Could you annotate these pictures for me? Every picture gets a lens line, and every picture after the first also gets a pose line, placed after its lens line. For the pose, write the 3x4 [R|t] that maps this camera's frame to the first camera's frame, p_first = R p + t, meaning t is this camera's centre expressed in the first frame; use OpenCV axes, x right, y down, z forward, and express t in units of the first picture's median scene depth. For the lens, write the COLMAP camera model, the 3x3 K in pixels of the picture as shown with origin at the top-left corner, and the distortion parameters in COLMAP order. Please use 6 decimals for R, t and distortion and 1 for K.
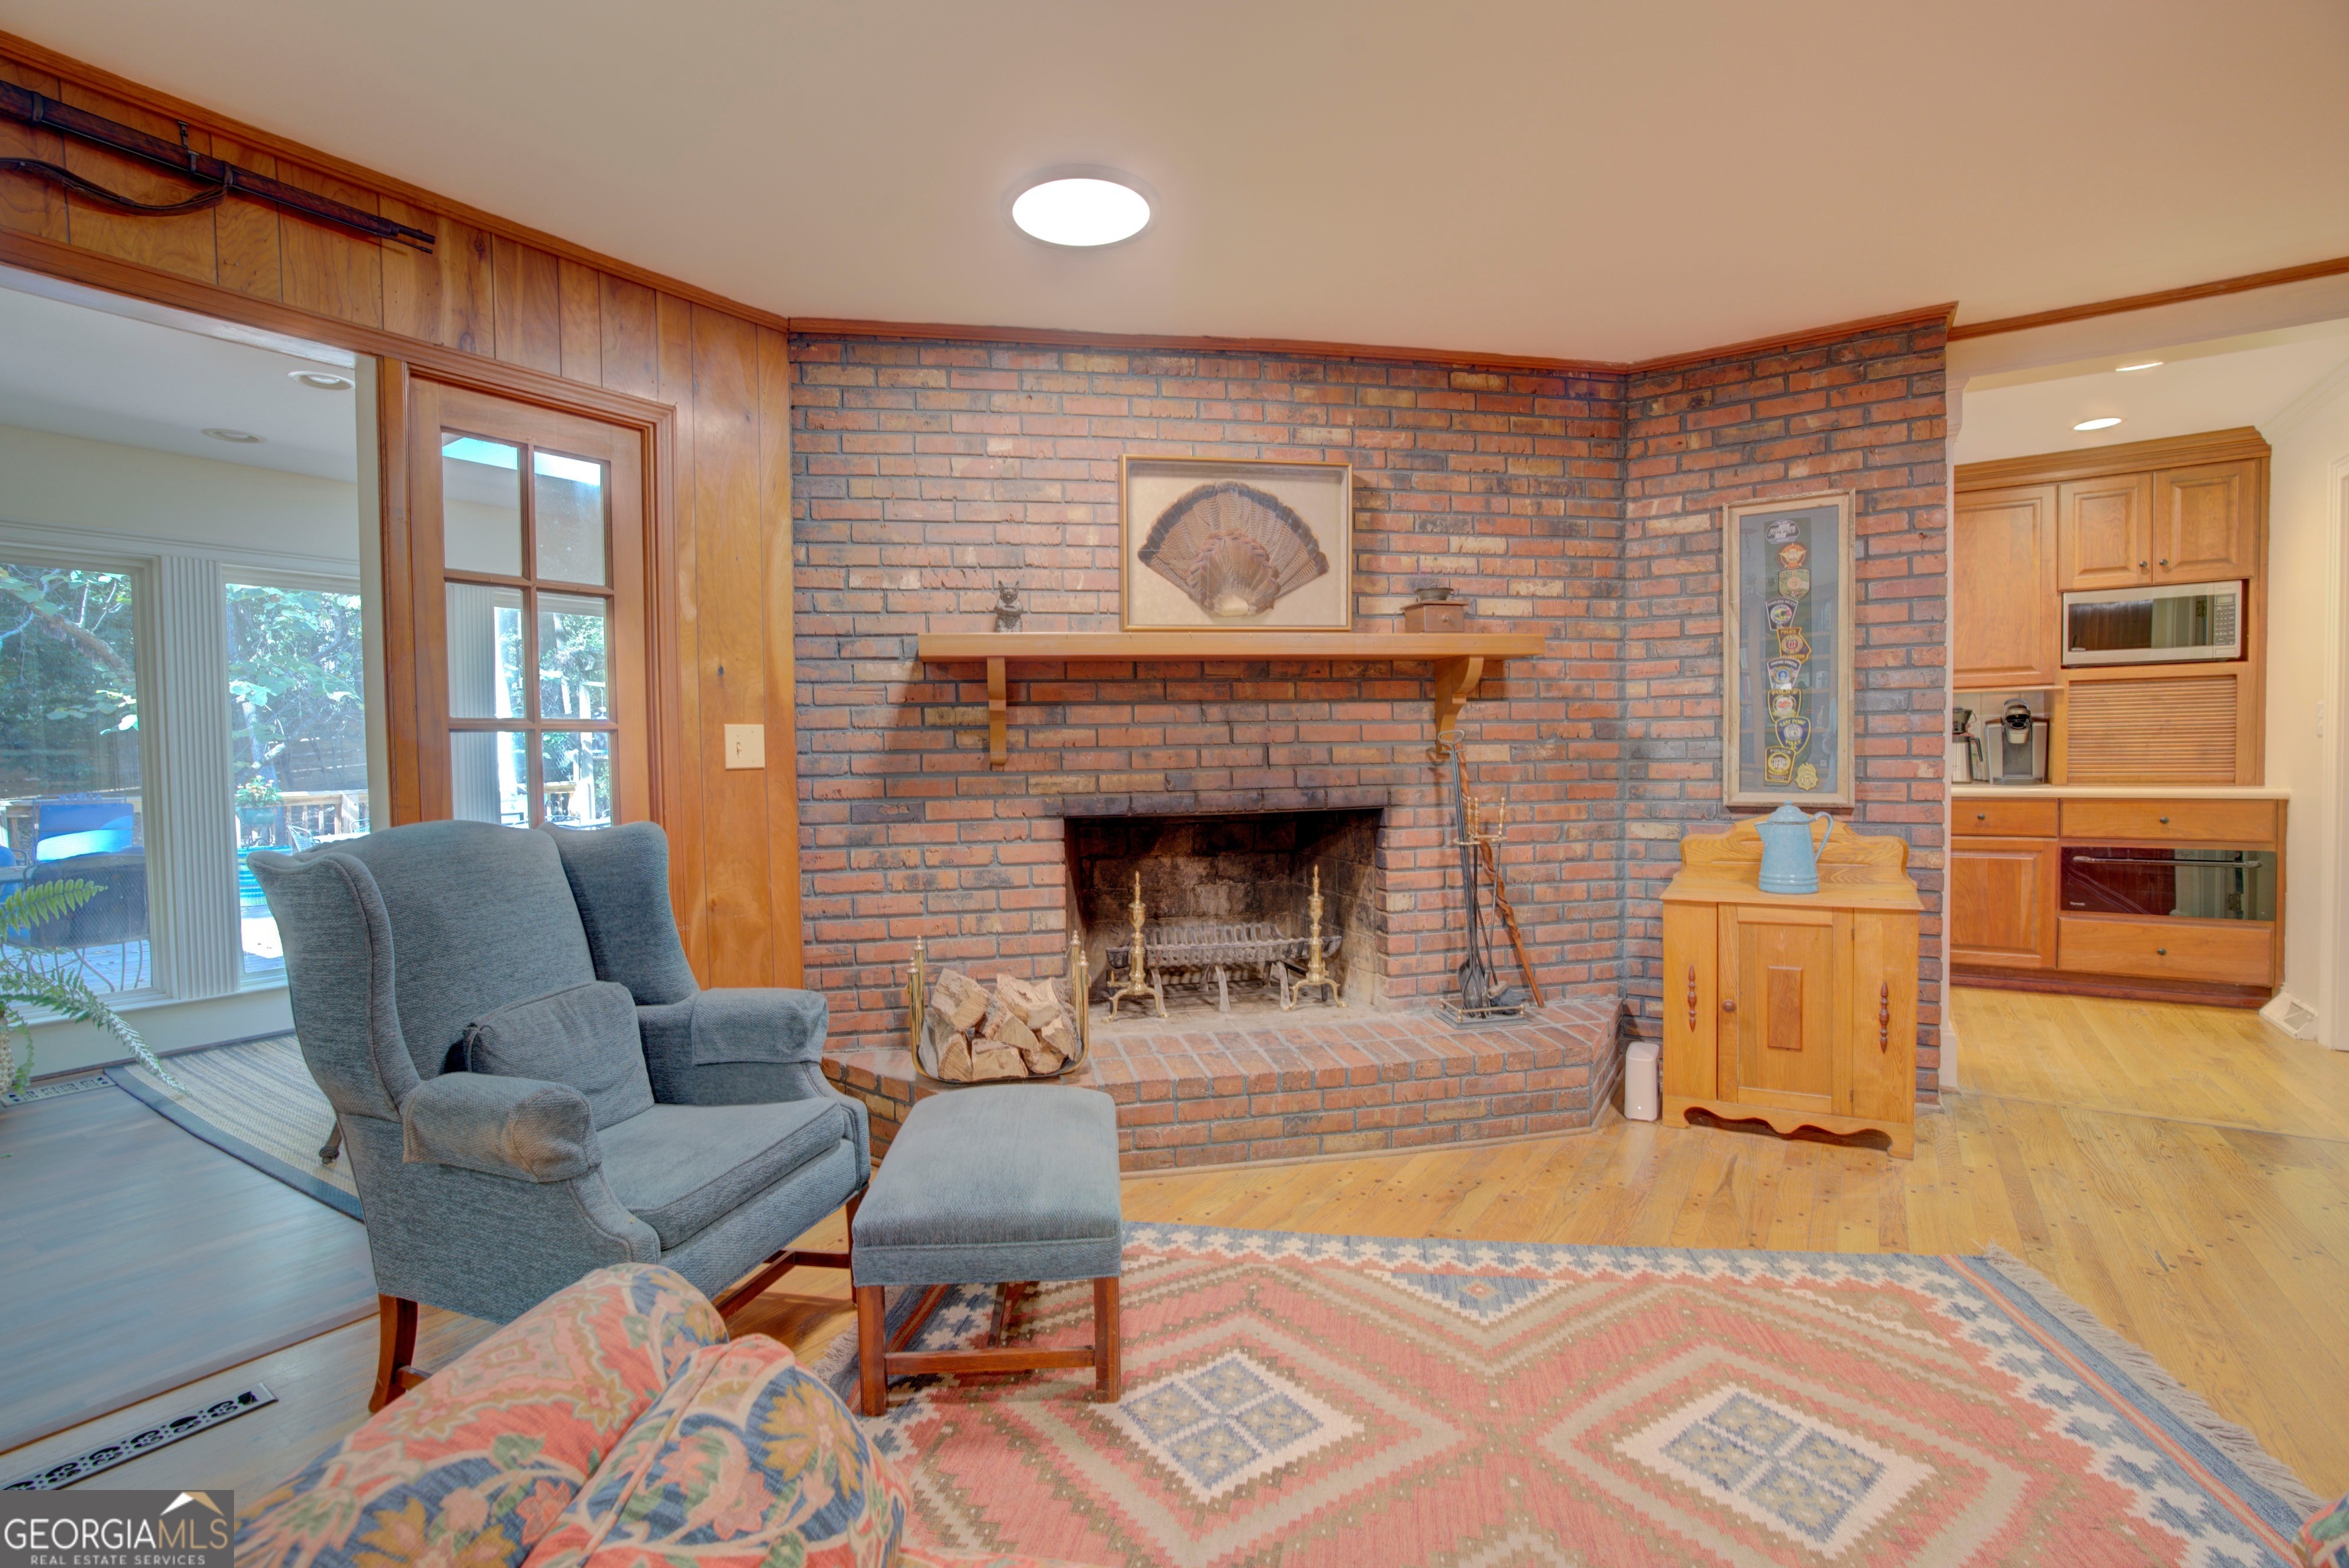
lens RADIAL K [[1065.0, 0, 1171.0], [0, 1065.0, 790.1], [0, 0, 1]] dist [-0.069649, 0.025144]
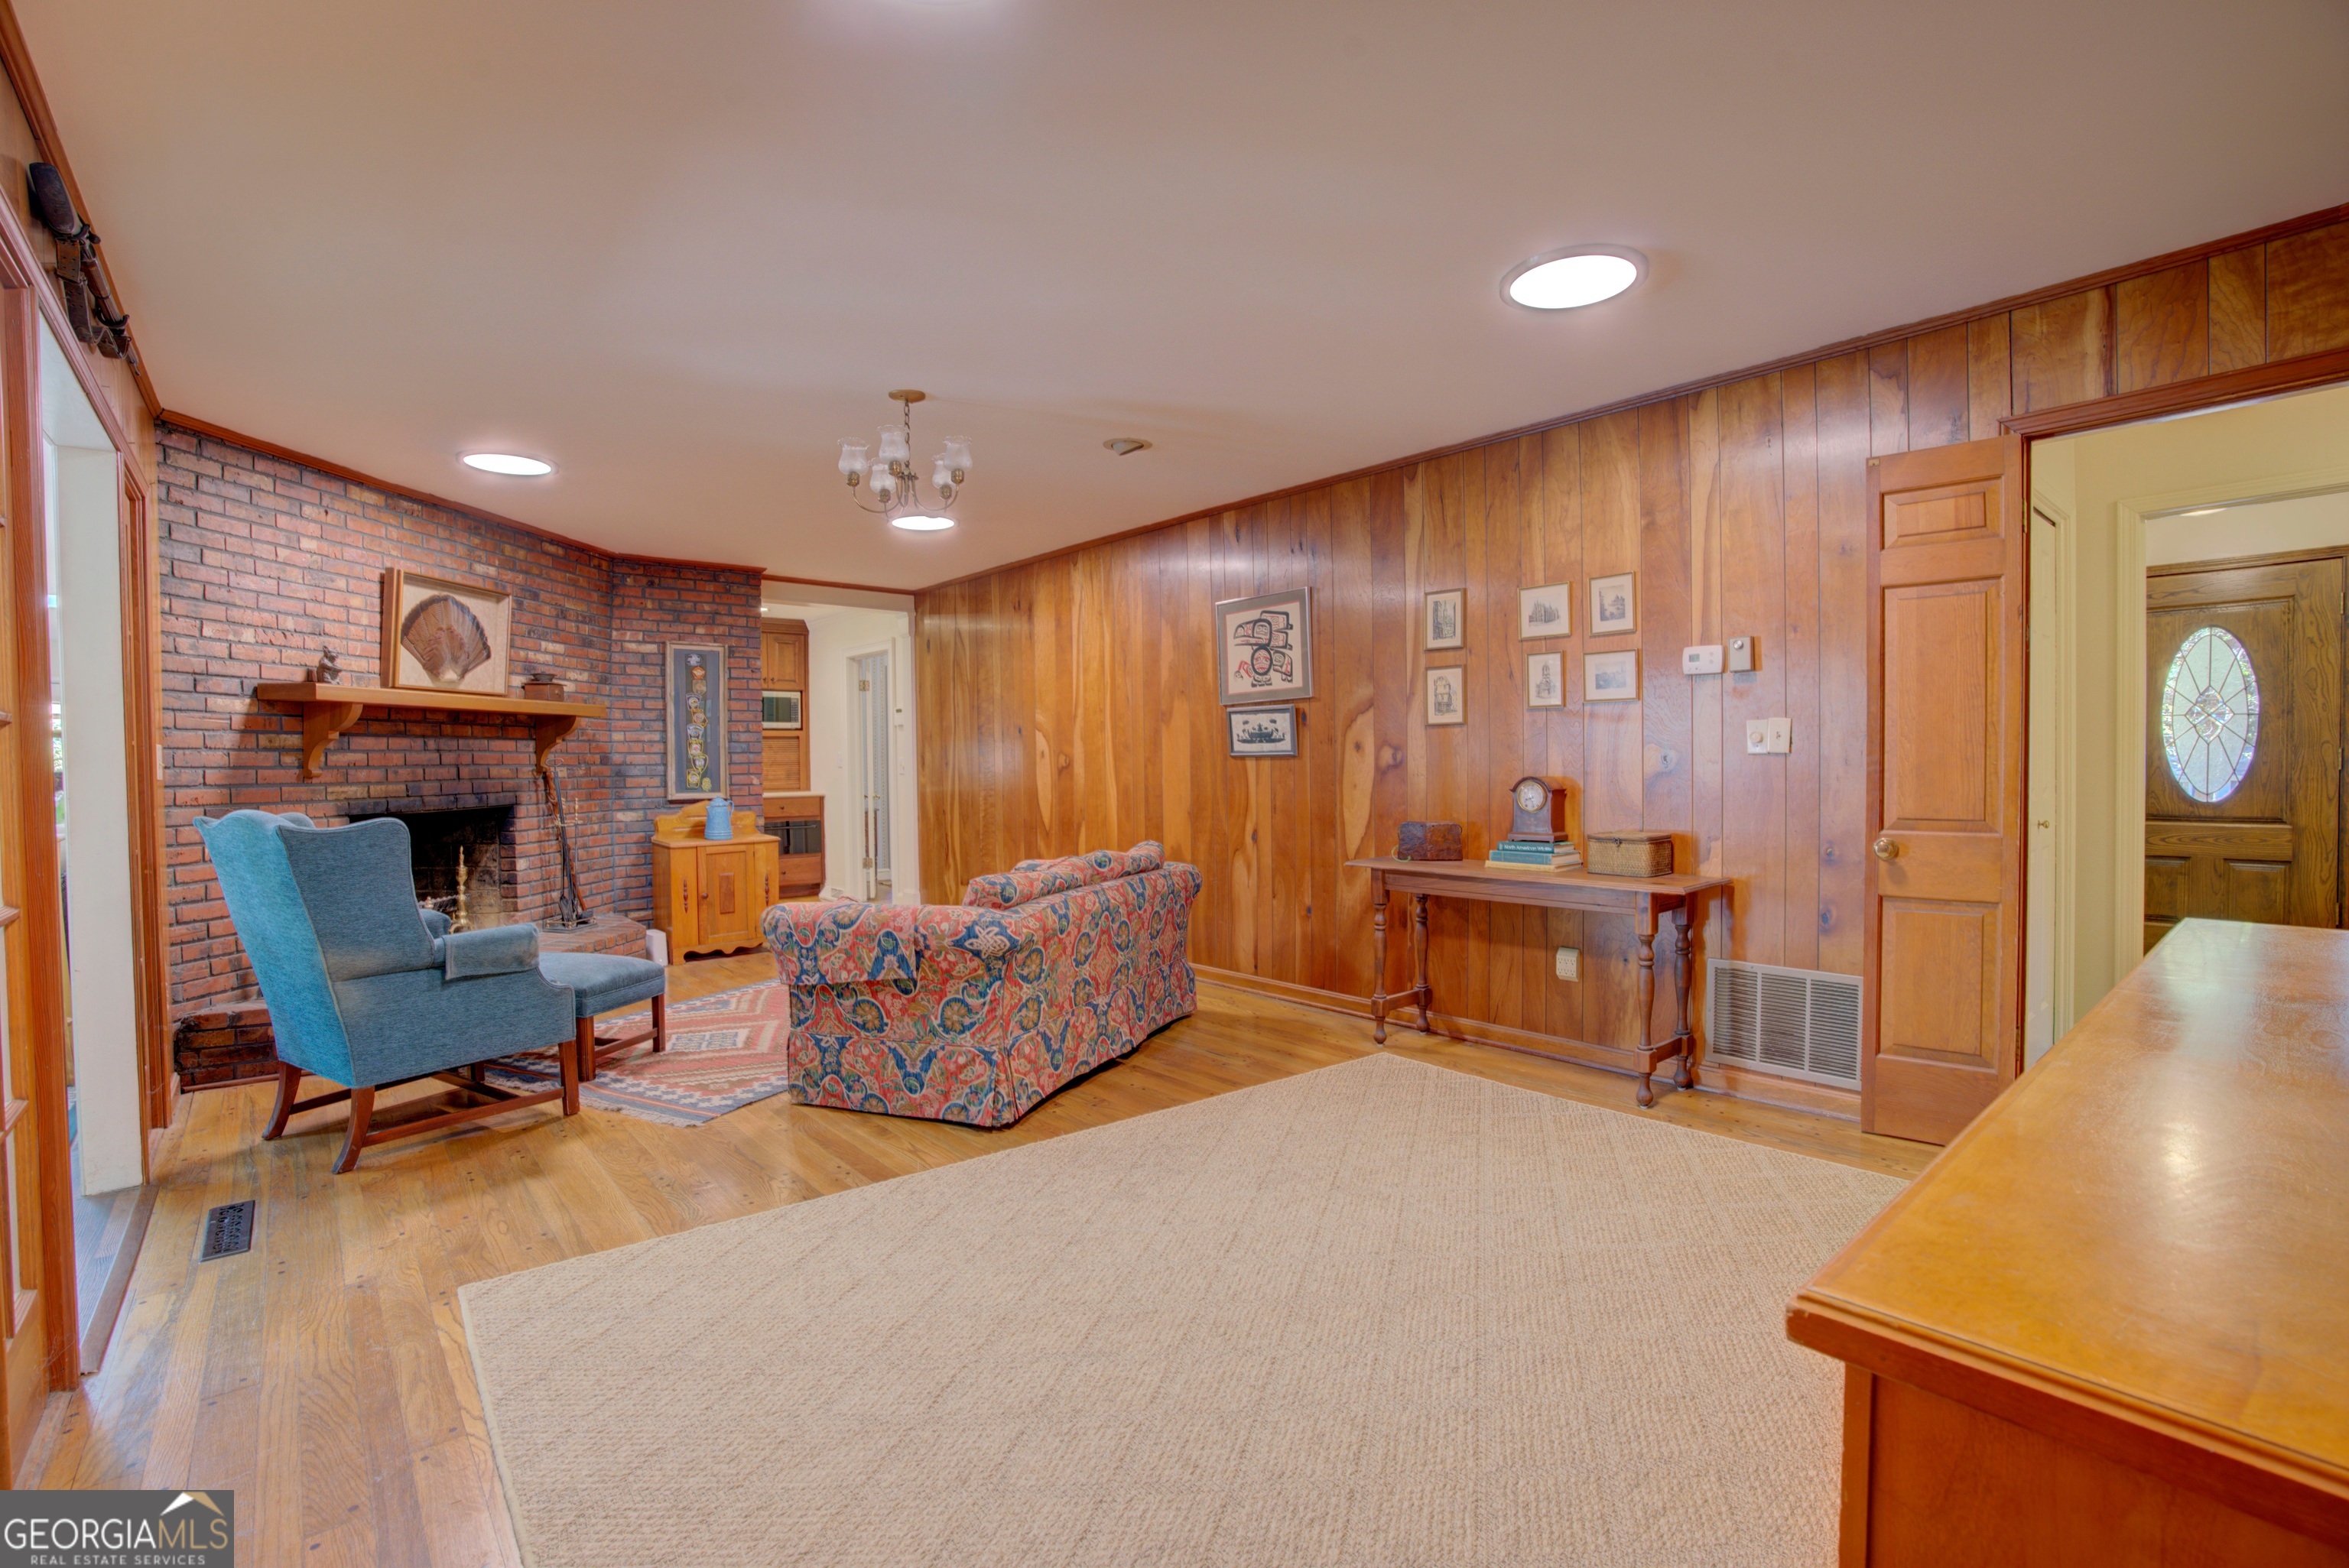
lens RADIAL K [[1065.0, 0, 1171.0], [0, 1065.0, 790.1], [0, 0, 1]] dist [-0.069649, 0.025144]
pose [[0.267222, -0.010001, 0.963583, -1.092368], [0.037406, 0.999300, -0.000001, 0.031346], [-0.962909, 0.036044, 0.267409, -0.394392]]
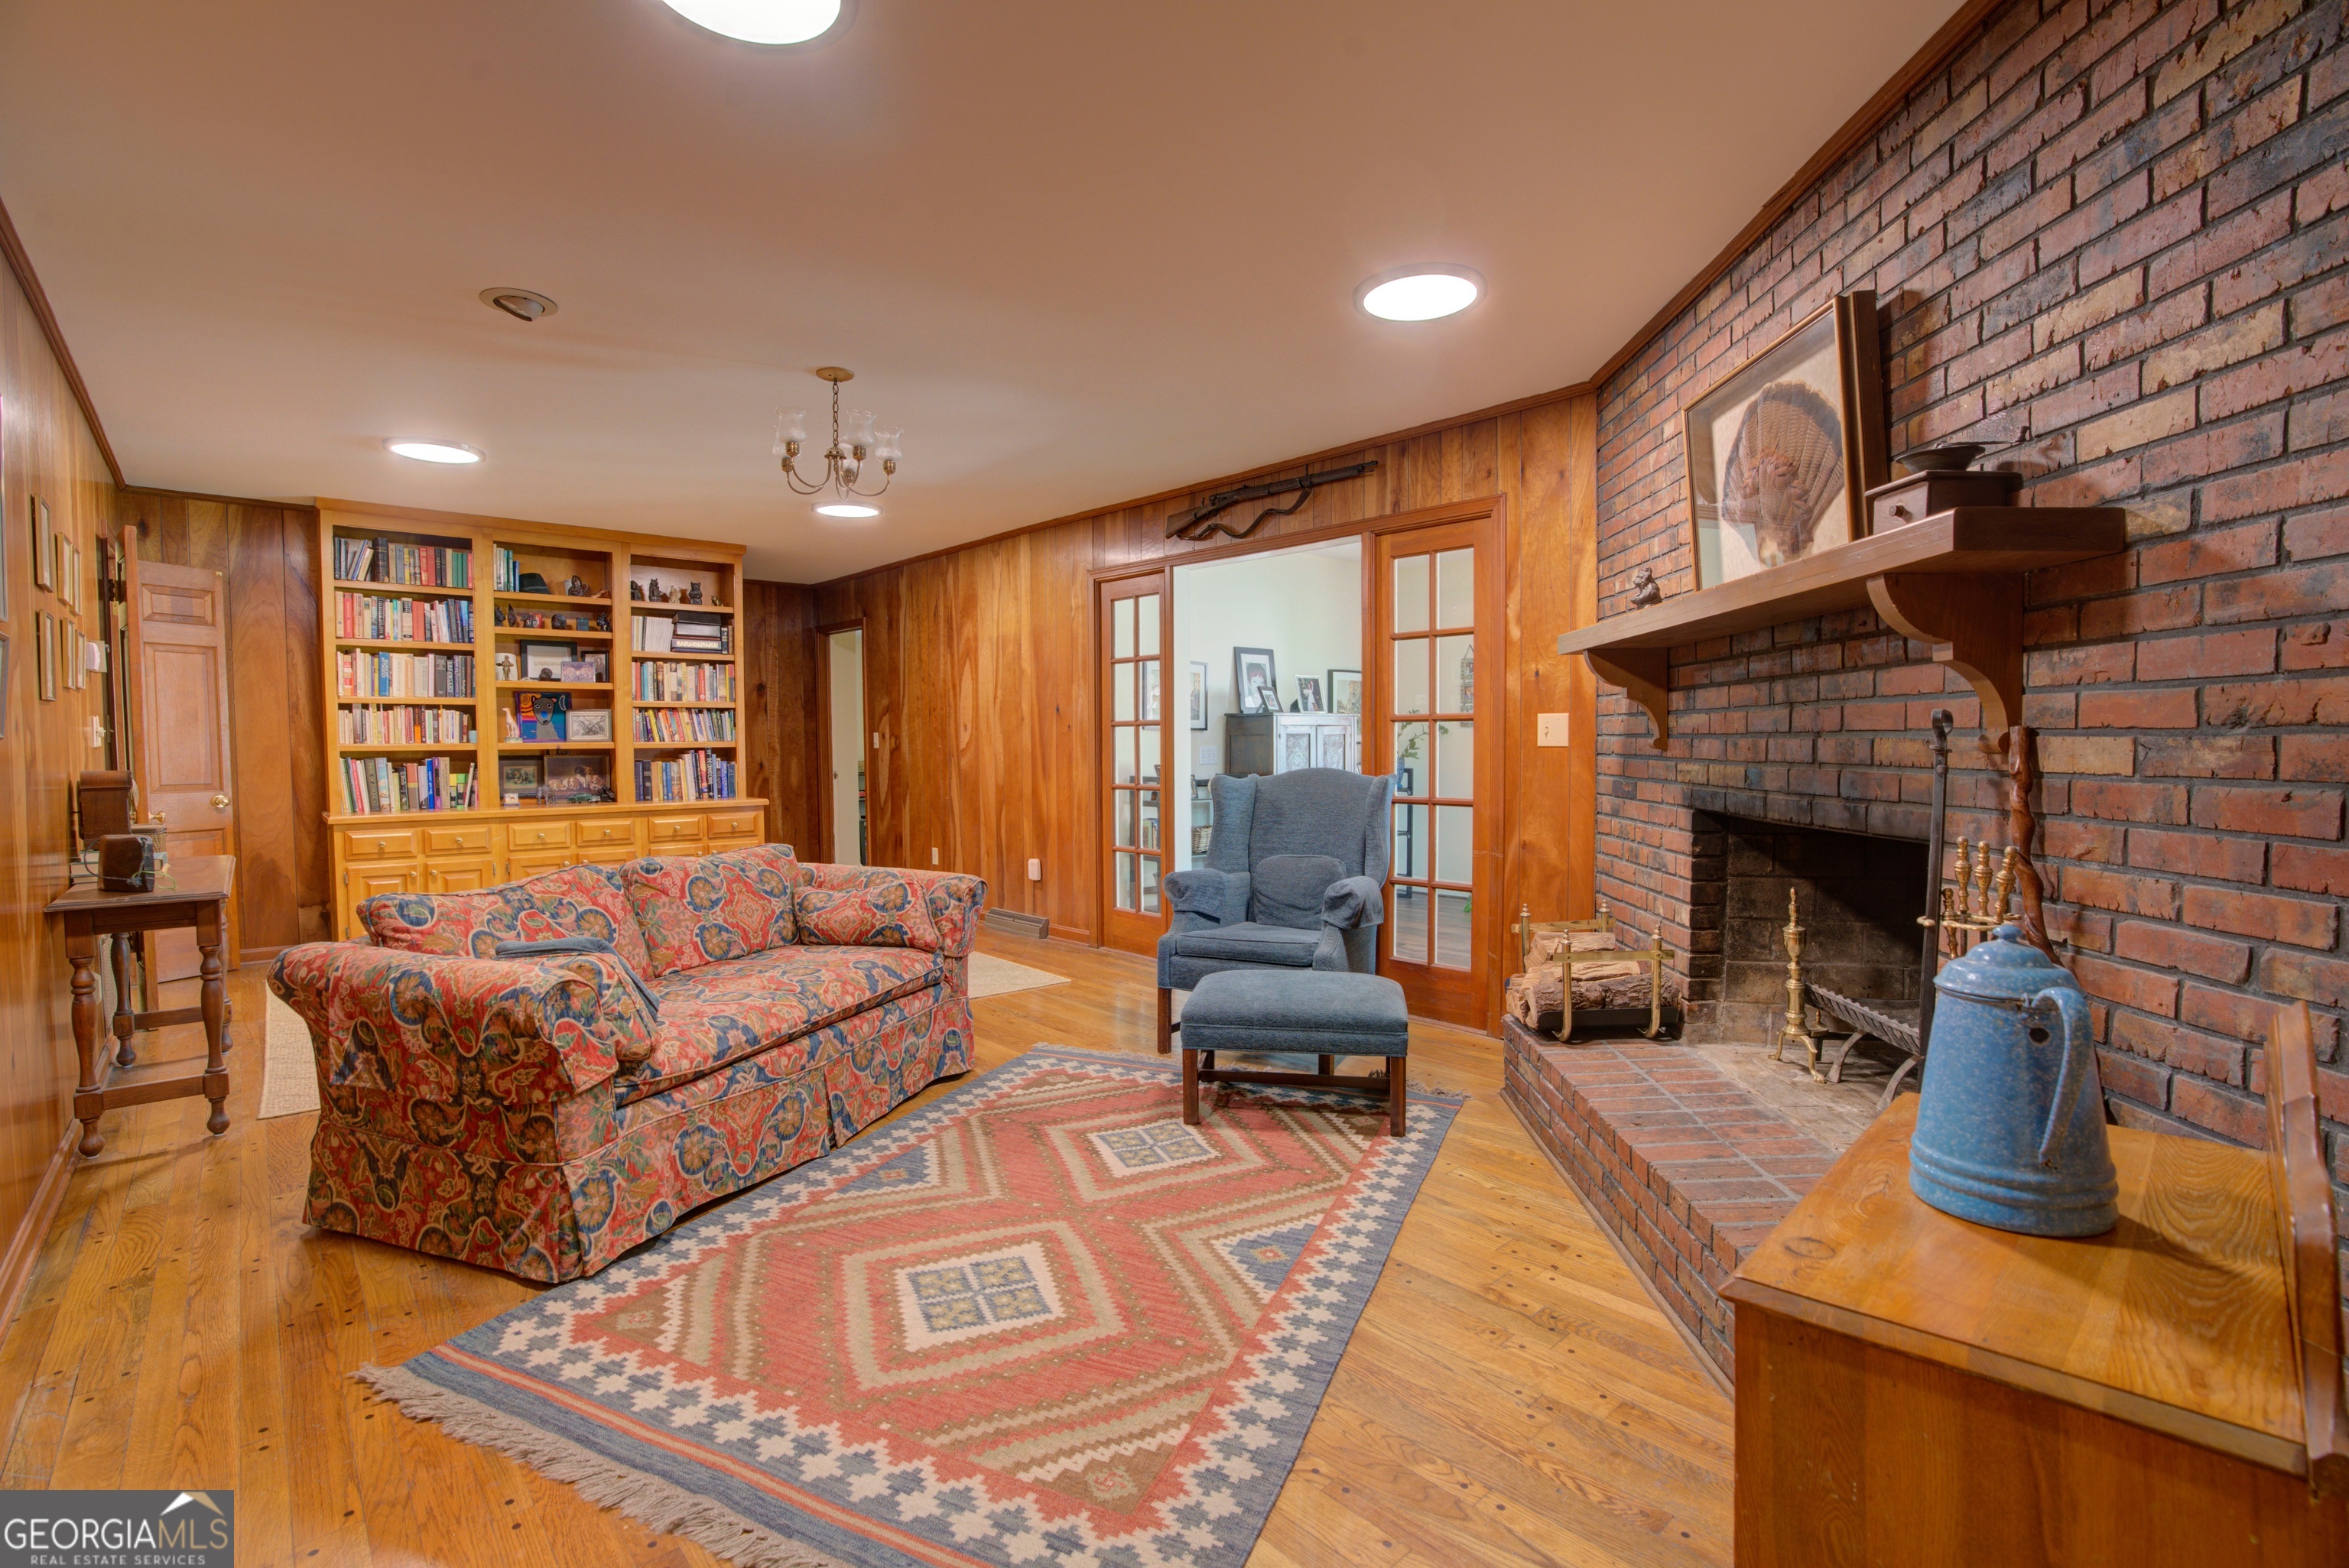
lens RADIAL K [[1065.0, 0, 1171.0], [0, 1065.0, 790.1], [0, 0, 1]] dist [-0.069649, 0.025144]
pose [[-0.241751, 0.064563, -0.968188, 0.885776], [-0.021599, 0.997179, 0.071889, -0.046430], [0.970098, 0.038291, -0.239675, 0.760726]]
